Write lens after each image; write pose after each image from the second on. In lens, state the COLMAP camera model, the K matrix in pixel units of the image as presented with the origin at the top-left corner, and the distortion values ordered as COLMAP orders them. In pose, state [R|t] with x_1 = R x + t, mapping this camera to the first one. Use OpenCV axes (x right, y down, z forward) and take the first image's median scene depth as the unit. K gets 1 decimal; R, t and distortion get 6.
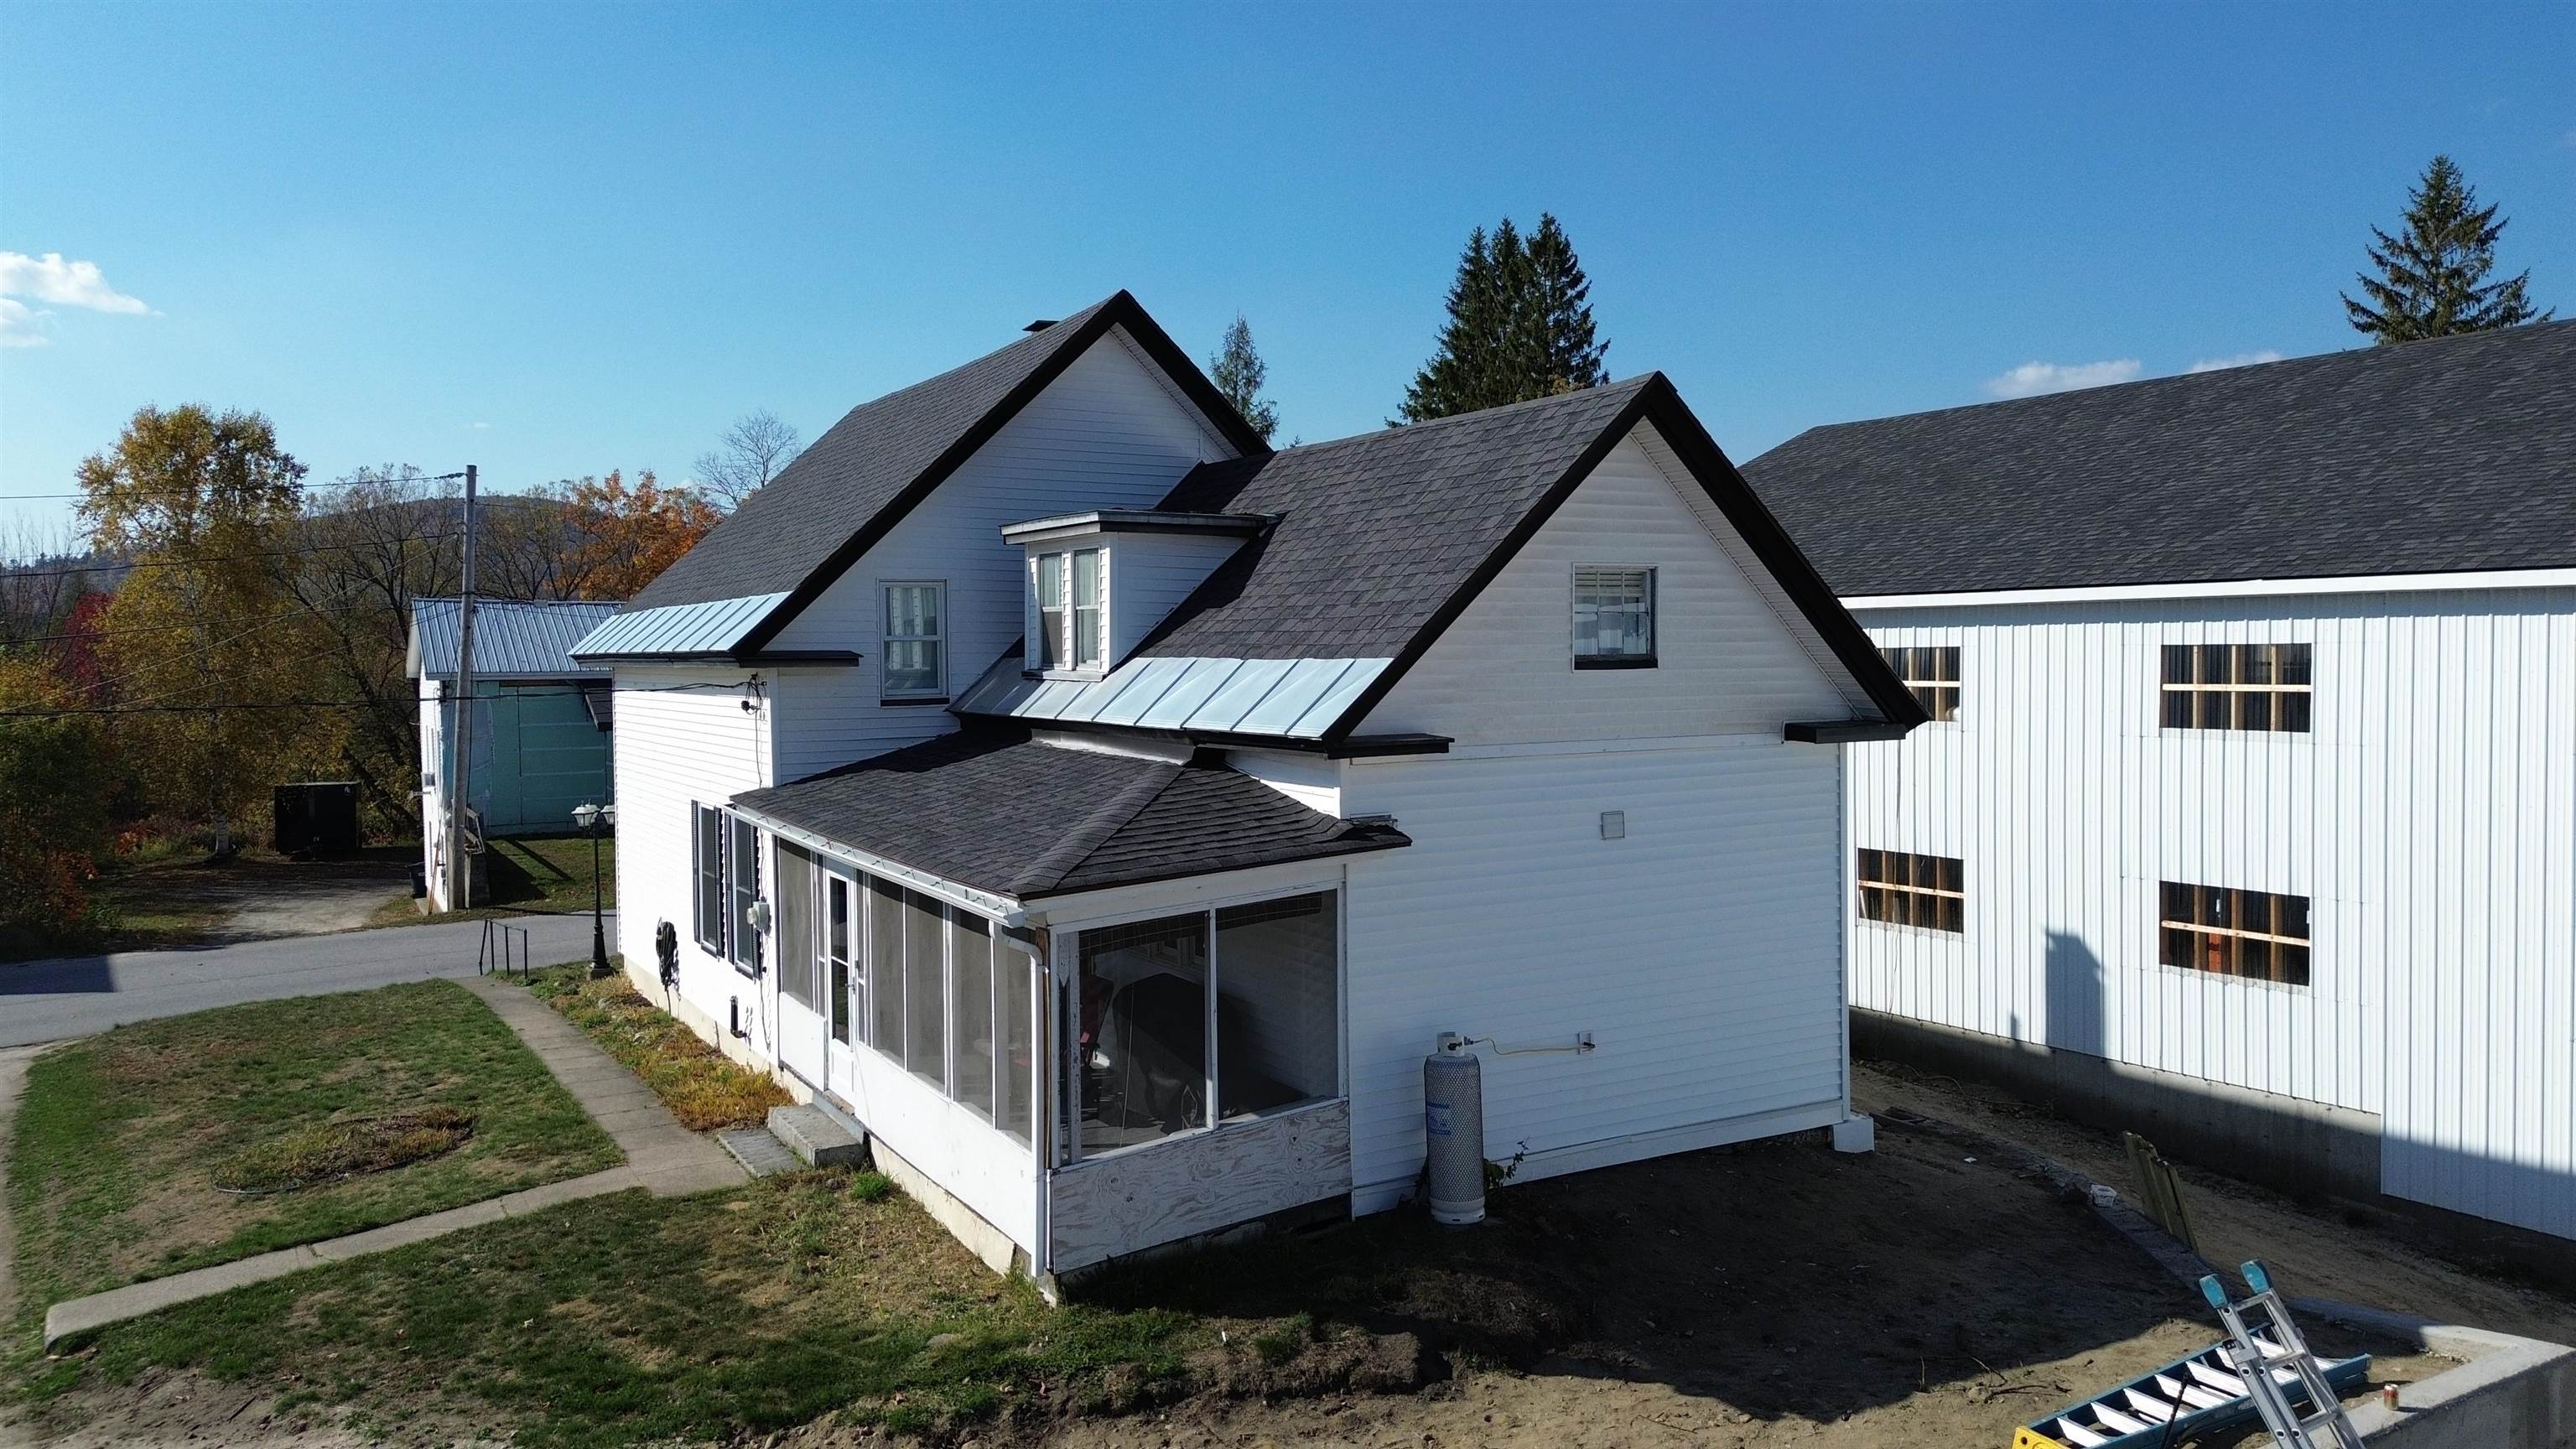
lens RADIAL K [[1816.6, 0, 1288.7], [0, 1816.6, 705.7], [0, 0, 1]] dist [0.074569, -0.065036]
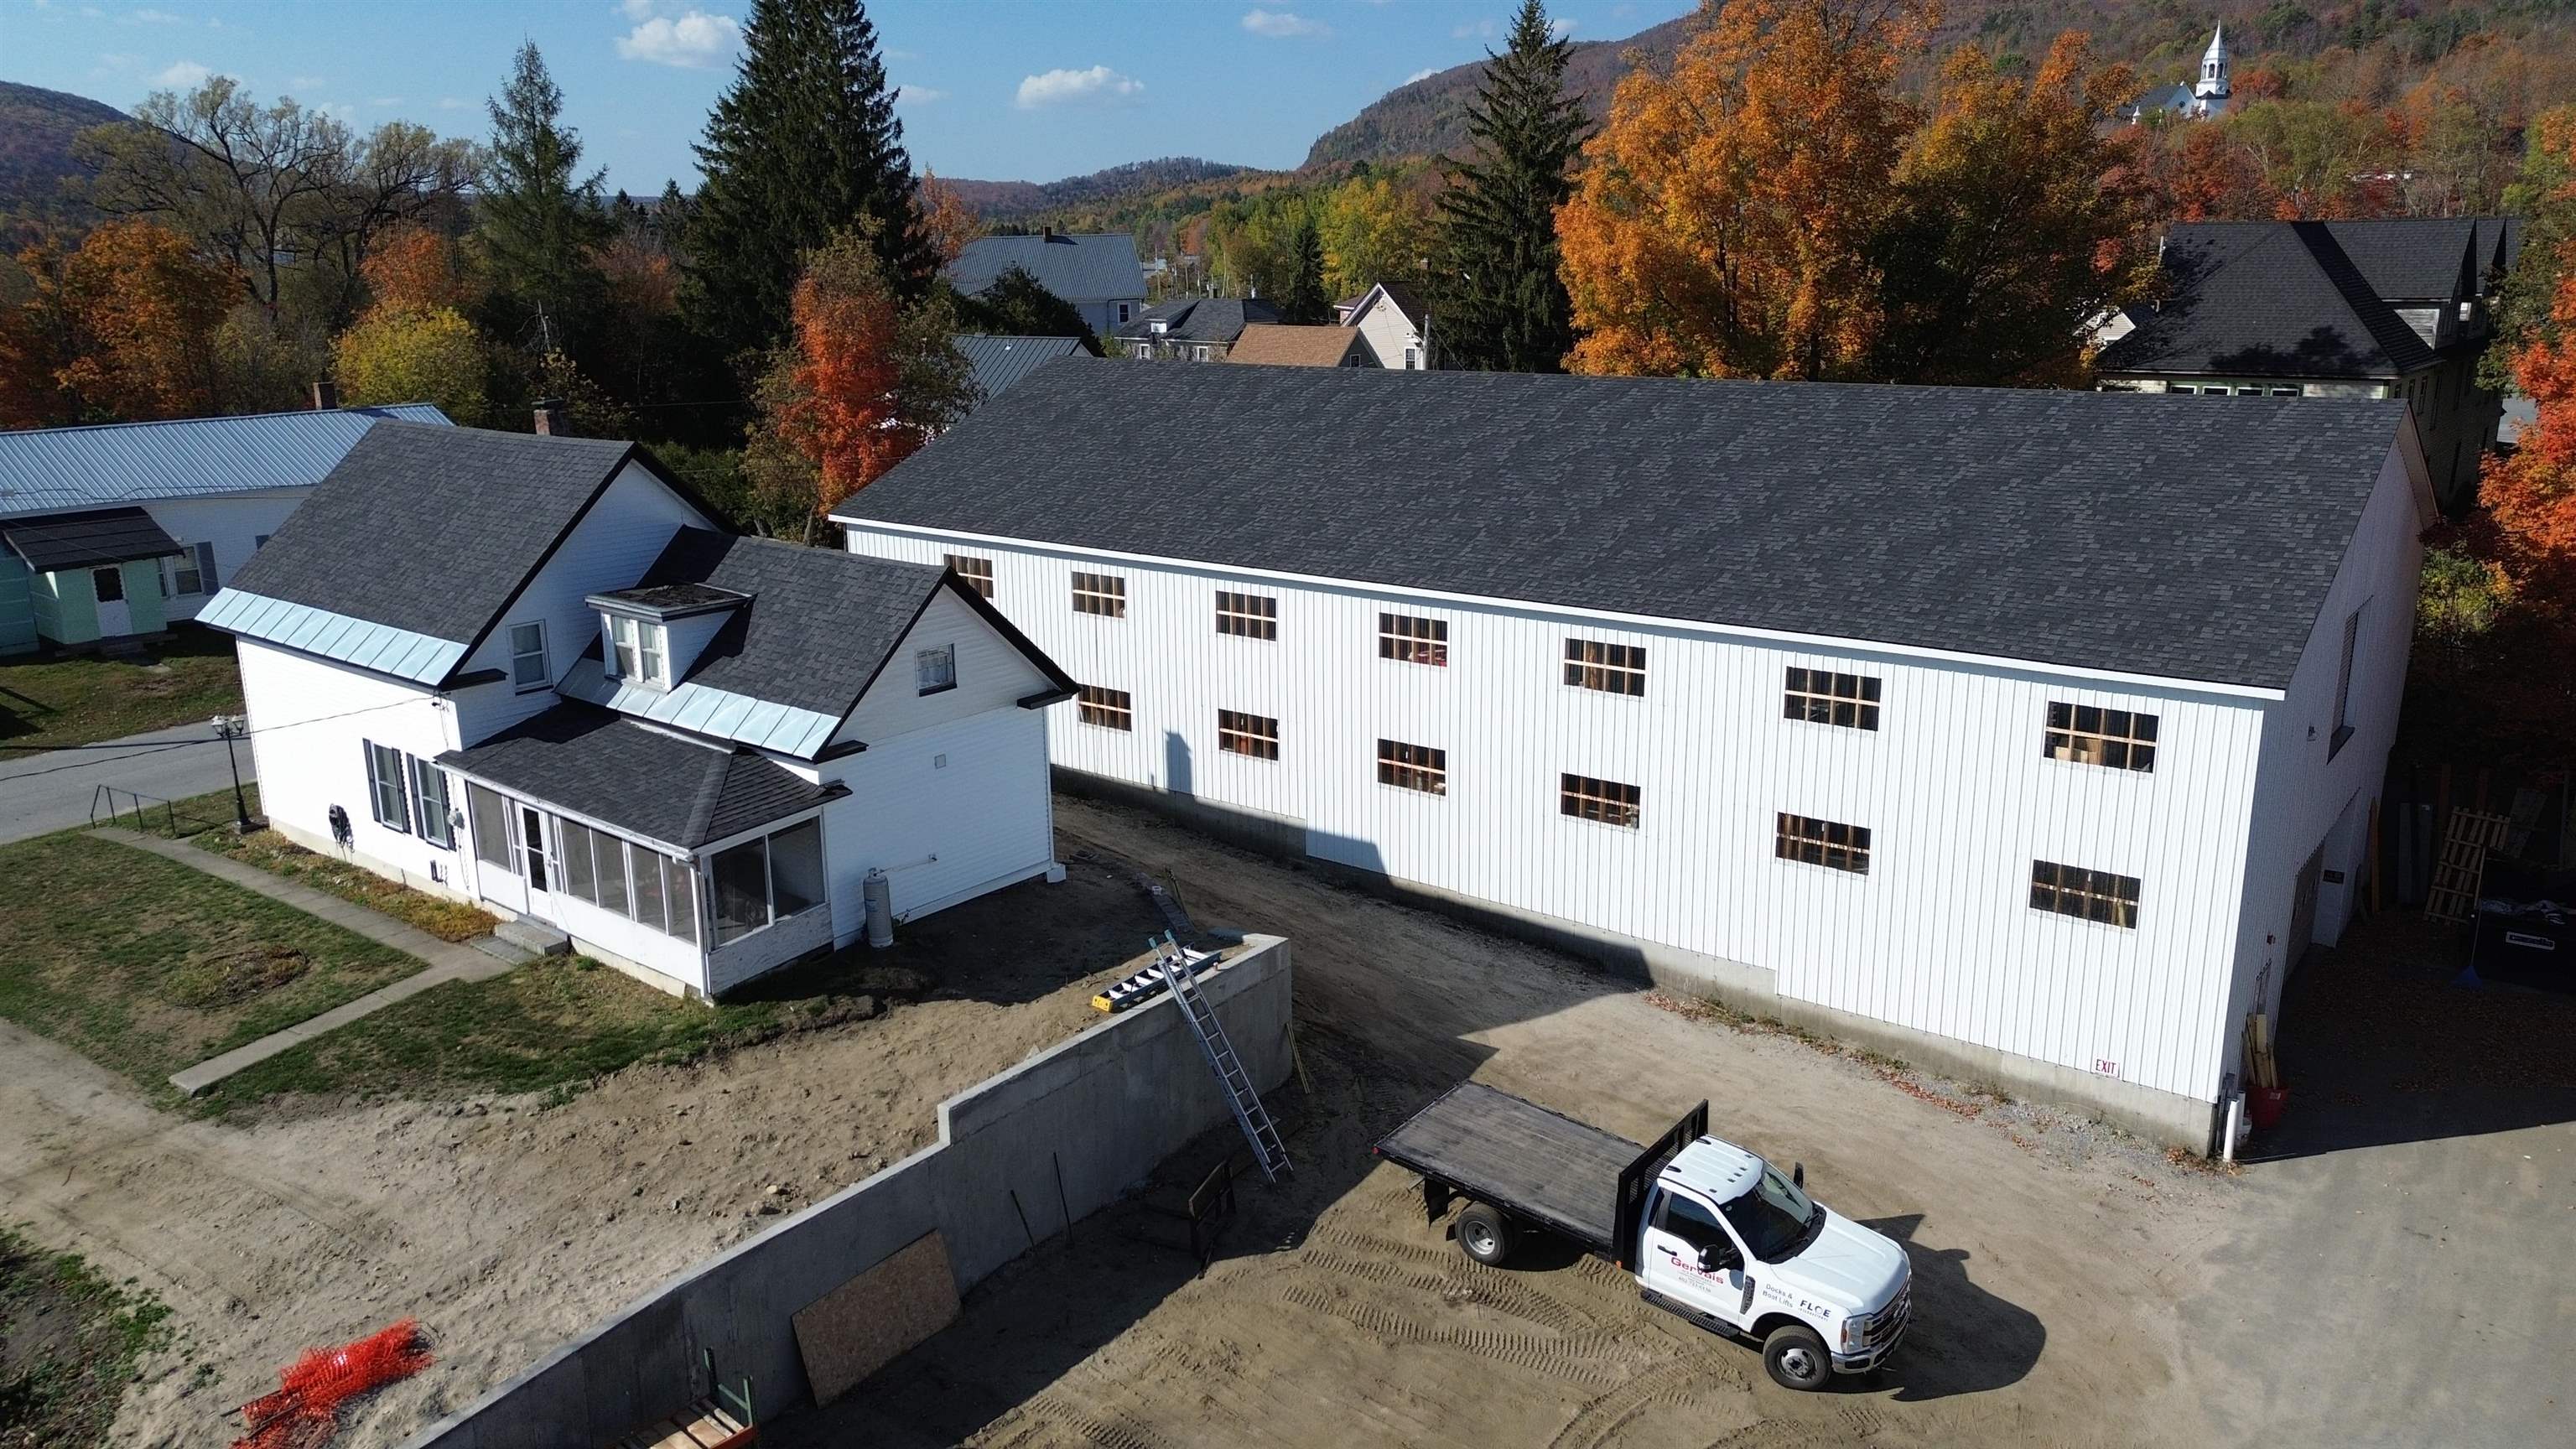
lens RADIAL K [[1816.6, 0, 1288.6], [0, 1816.6, 715.6], [0, 0, 1]] dist [0.074569, -0.065036]
pose [[0.931700, -0.089859, 0.351938, -0.181505], [0.011235, 0.975582, 0.219348, -0.425507], [-0.363055, -0.200412, 0.909959, -1.042337]]
